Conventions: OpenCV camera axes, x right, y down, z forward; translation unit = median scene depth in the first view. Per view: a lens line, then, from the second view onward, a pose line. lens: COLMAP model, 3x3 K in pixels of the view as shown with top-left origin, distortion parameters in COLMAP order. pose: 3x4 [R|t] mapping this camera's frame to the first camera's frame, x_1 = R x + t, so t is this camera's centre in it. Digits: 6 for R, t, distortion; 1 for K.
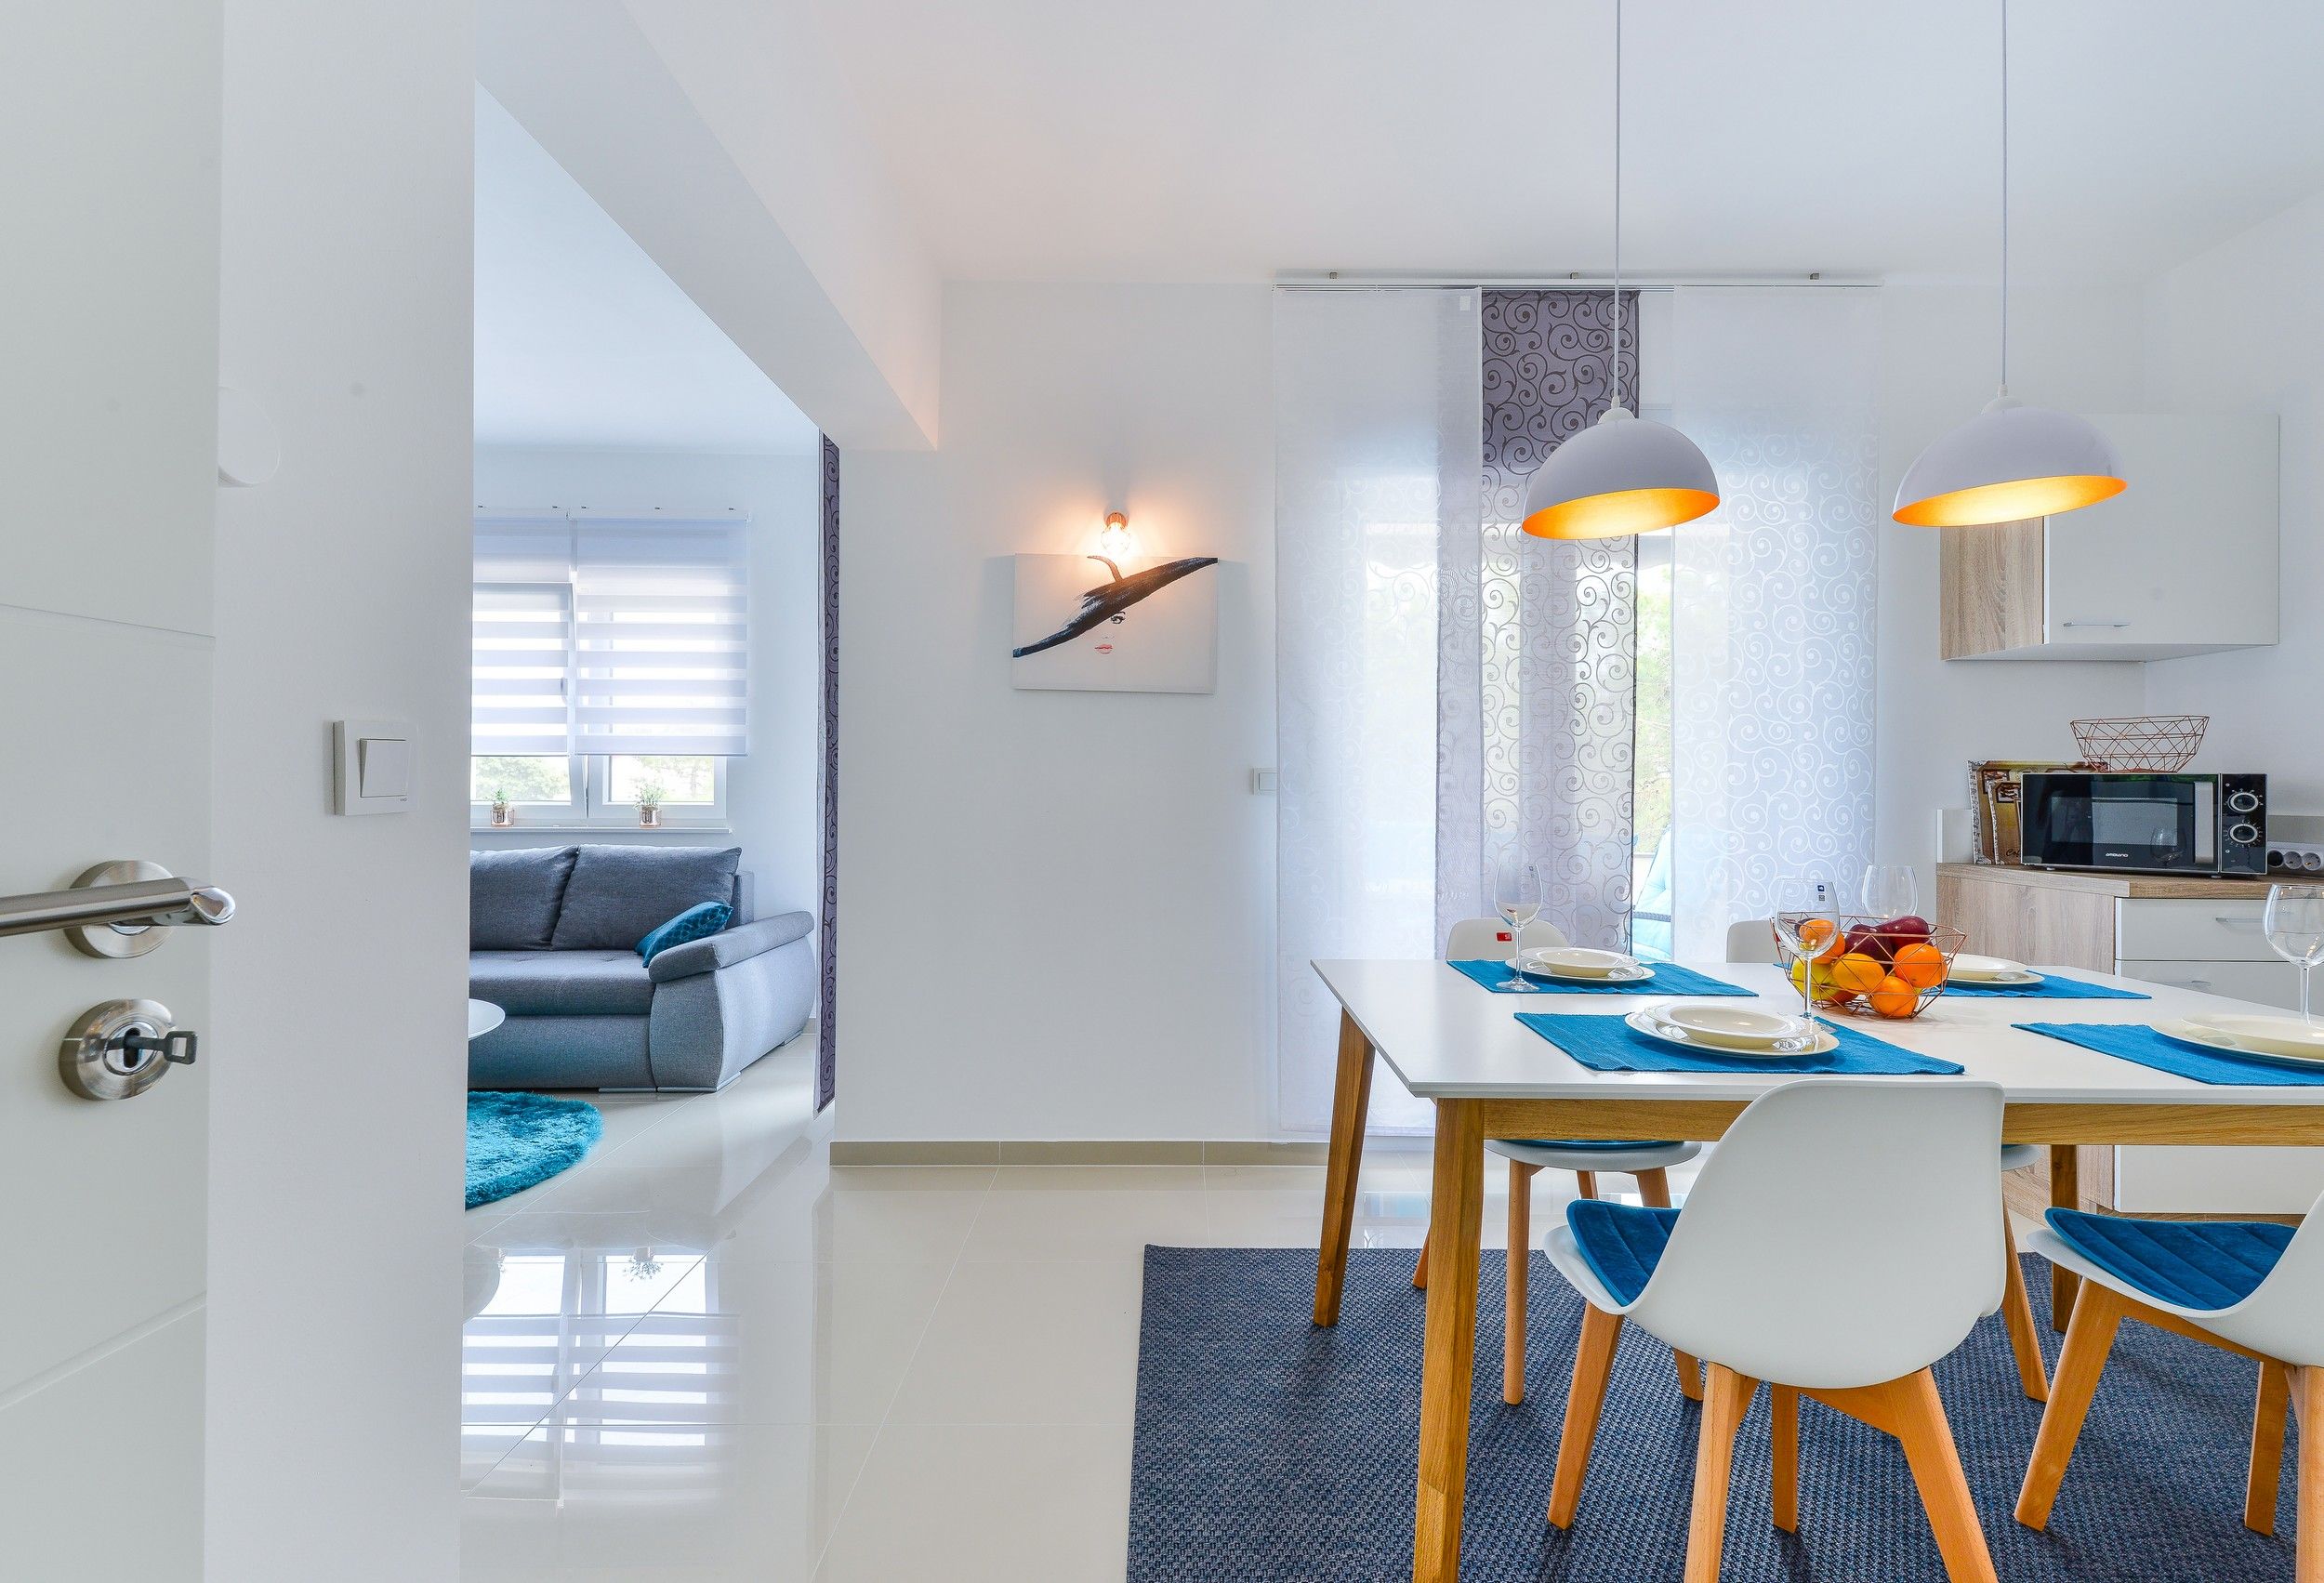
lens RADIAL K [[1014.1, 0, 1189.0], [0, 1014.1, 778.9], [0, 0, 1]] dist [0.019755, -0.000017]
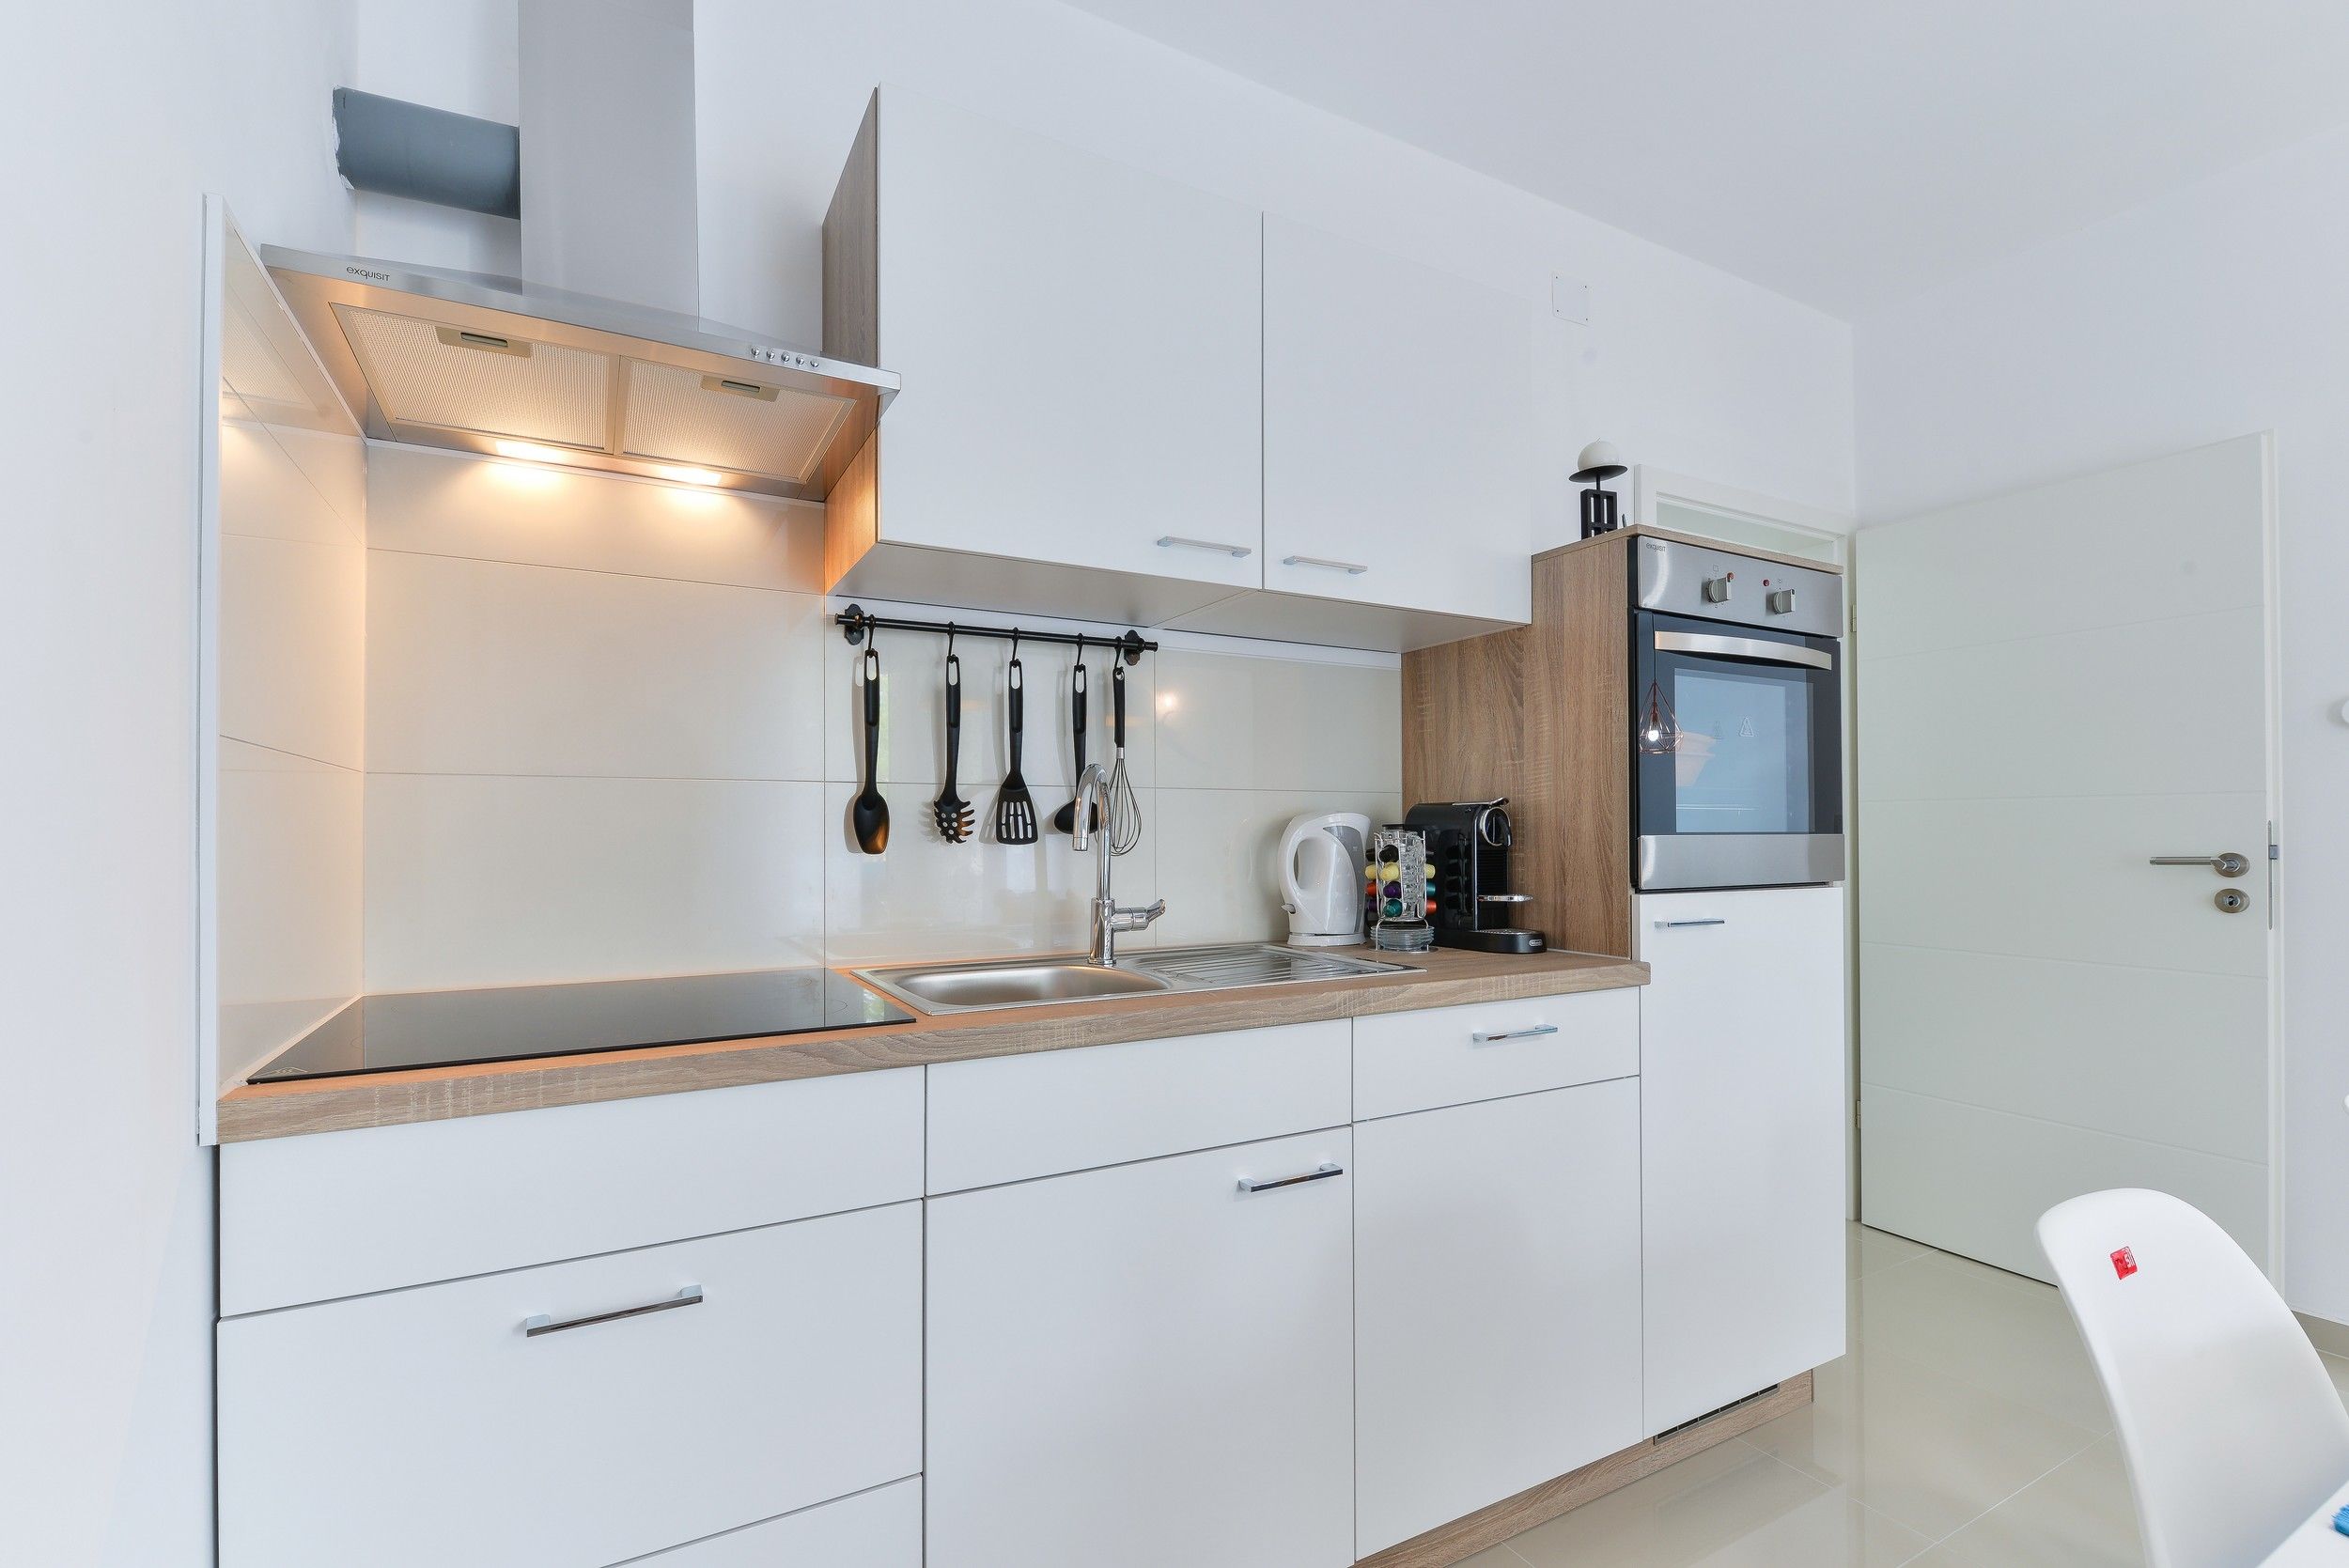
lens RADIAL K [[1030.0, 0, 1166.6], [0, 1030.0, 808.6], [0, 0, 1]] dist [0.000210, -0.006269]
pose [[-0.886562, -0.013179, -0.462422, 0.682083], [0.002301, 0.999456, -0.032897, 0.006135], [0.462604, -0.030230, -0.886050, 0.408929]]
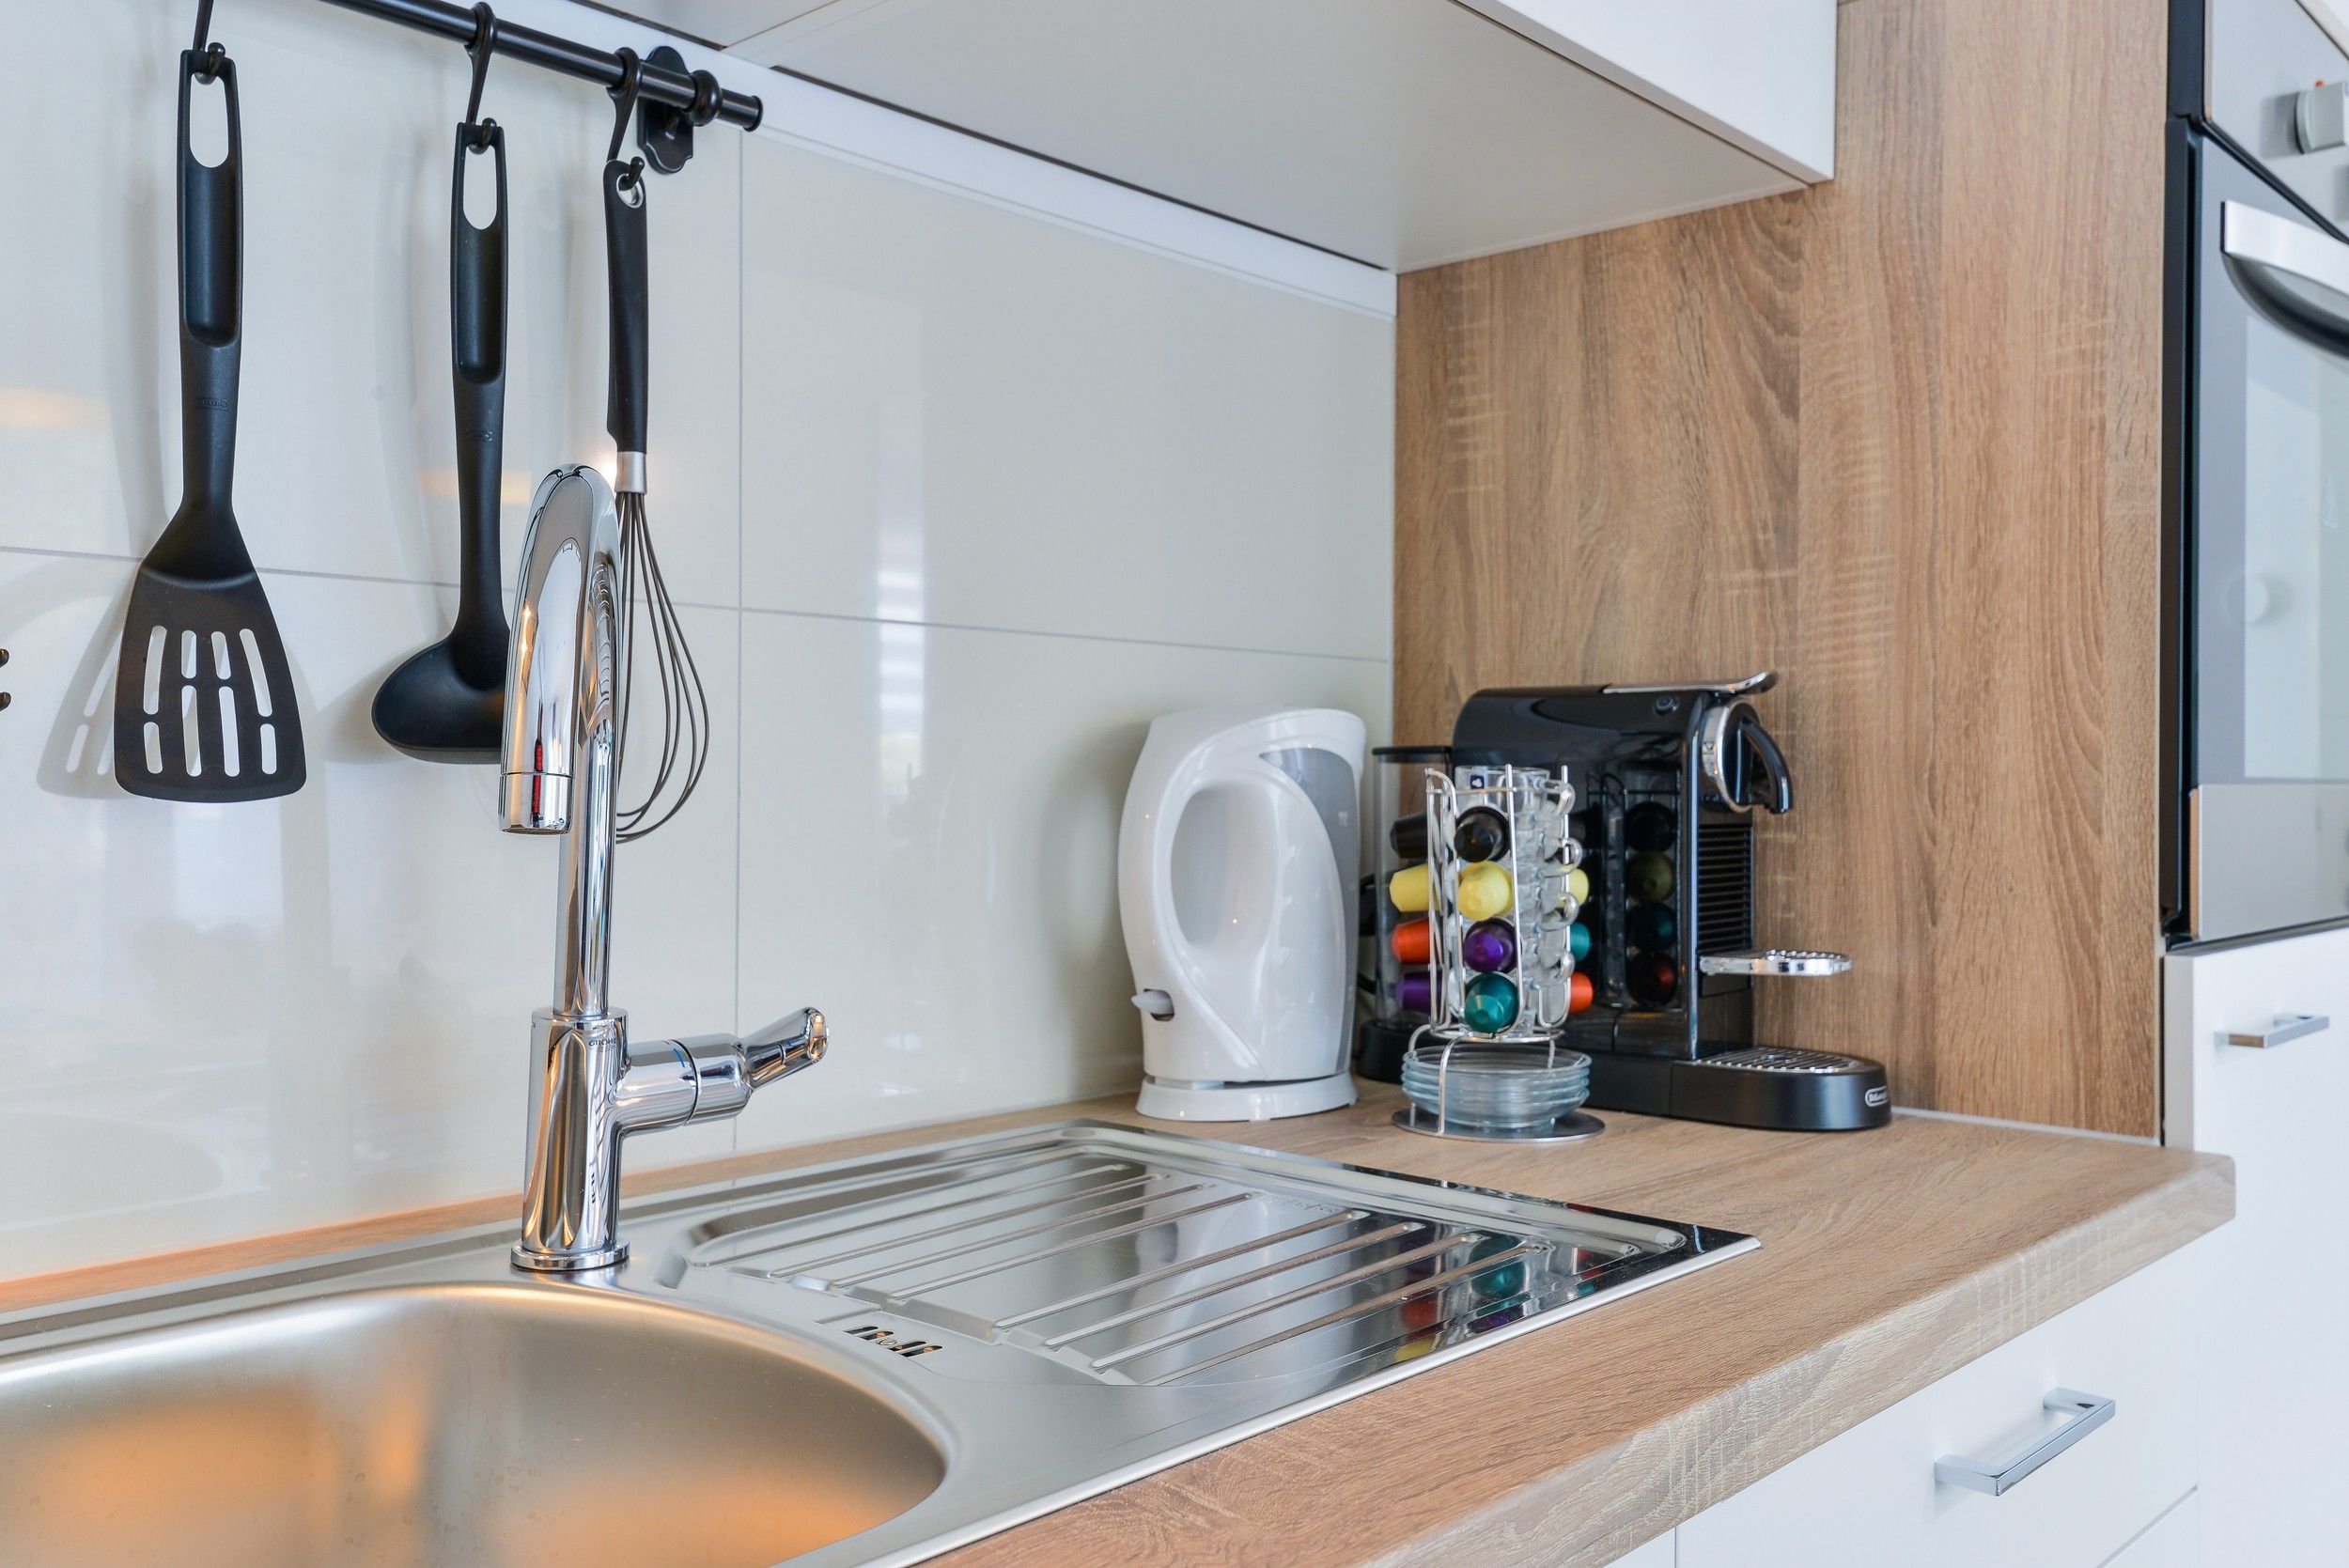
lens RADIAL K [[1966.9, 0, 1171.1], [0, 1966.9, 756.5], [0, 0, 1]] dist [0.044324, 0.000069]
pose [[-0.704188, -0.017623, -0.709795, 0.606949], [-0.004317, 0.999780, -0.020541, 0.006085], [0.710001, -0.011401, -0.704109, 0.192057]]
